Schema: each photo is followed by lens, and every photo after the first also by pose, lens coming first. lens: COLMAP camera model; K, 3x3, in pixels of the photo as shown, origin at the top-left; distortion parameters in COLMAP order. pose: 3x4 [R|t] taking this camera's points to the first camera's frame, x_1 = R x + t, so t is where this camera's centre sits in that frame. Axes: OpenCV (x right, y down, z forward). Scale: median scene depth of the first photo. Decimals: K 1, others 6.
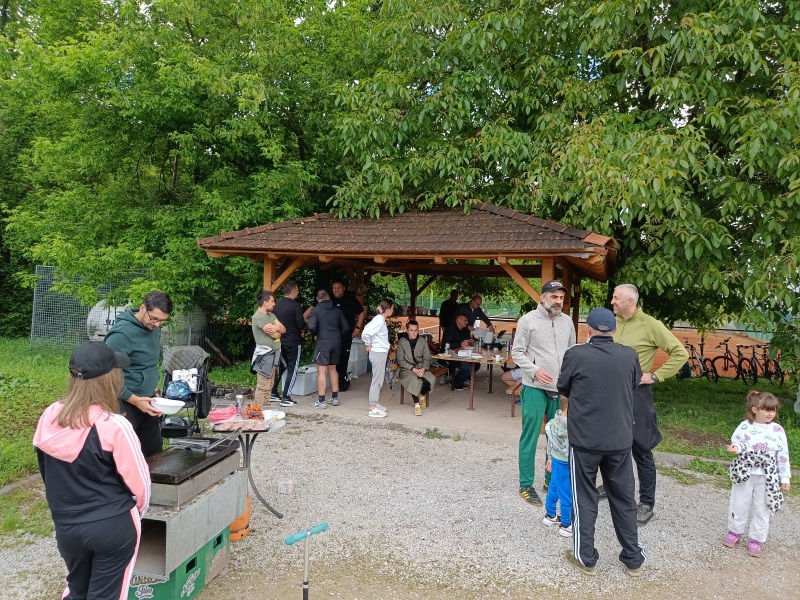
lens RADIAL K [[557.2, 0, 401.3], [0, 557.2, 300.2], [0, 0, 1]] dist [0.029663, 0.000135]
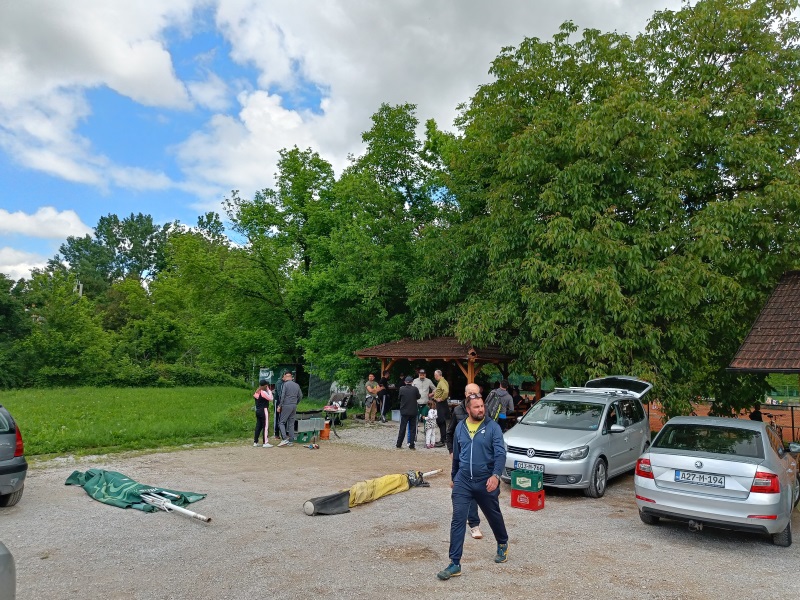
lens RADIAL K [[557.2, 0, 399.9], [0, 557.2, 299.6], [0, 0, 1]] dist [0.029663, 0.000135]
pose [[0.885386, -0.059198, -0.461072, 1.433598], [-0.018789, 0.986490, -0.162738, 0.084895], [0.464477, 0.152749, 0.872312, -1.589712]]
